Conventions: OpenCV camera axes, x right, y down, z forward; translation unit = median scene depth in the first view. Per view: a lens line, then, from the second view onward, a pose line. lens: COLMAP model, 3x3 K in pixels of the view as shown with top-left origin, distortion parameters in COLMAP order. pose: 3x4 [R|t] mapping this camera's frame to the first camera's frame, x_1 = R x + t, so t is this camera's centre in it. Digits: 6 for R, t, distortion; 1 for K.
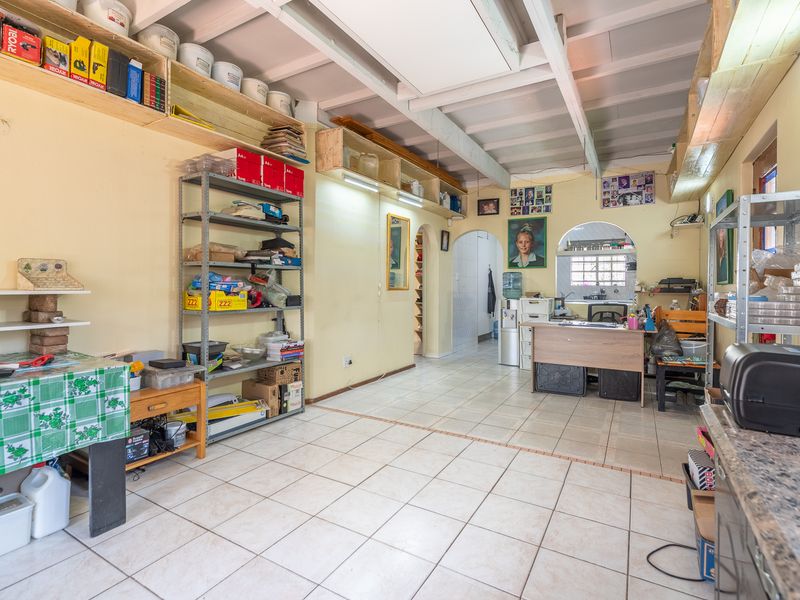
lens RADIAL K [[392.3, 0, 397.6], [0, 392.3, 283.1], [0, 0, 1]] dist [0.000493, 0.000072]
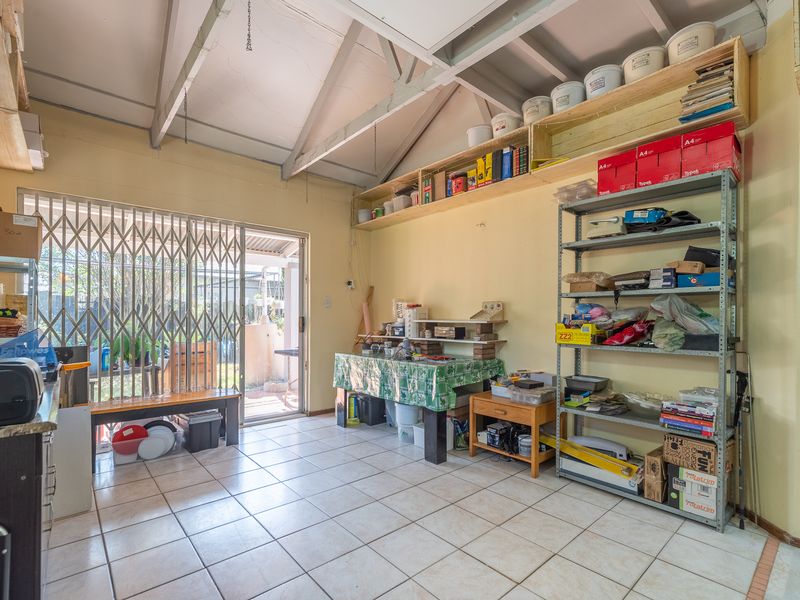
lens RADIAL K [[396.6, 0, 396.3], [0, 396.6, 317.4], [0, 0, 1]] dist [0.000216, -0.000035]
pose [[-0.317403, -0.008974, -0.948248, 0.593778], [-0.000930, 0.999958, -0.009152, 0.014727], [0.948290, -0.002023, -0.317398, 0.889797]]
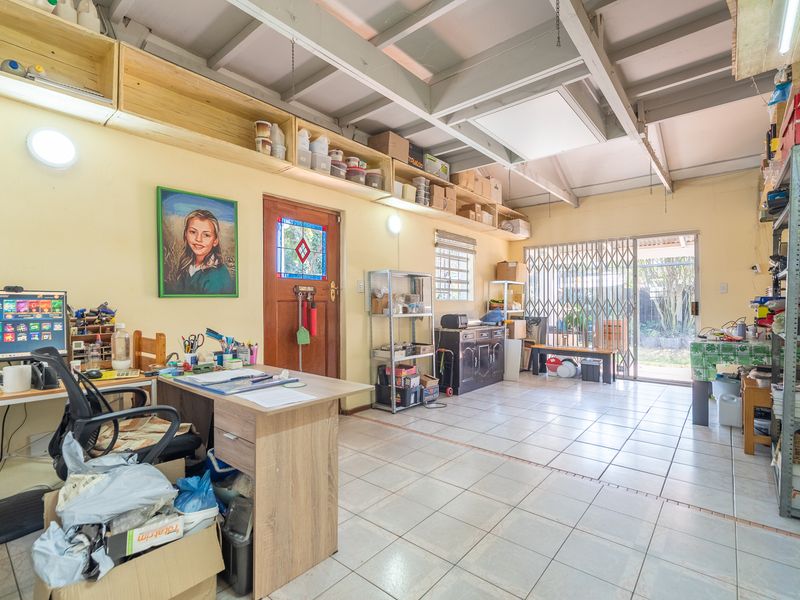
lens RADIAL K [[384.1, 0, 397.1], [0, 384.1, 301.0], [0, 0, 1]] dist [0.000058, 0.000389]
pose [[-0.984354, 0.000859, 0.176199, 0.285197], [-0.000515, 0.999970, -0.007753, 0.010847], [-0.176200, -0.007722, -0.984324, 2.012756]]
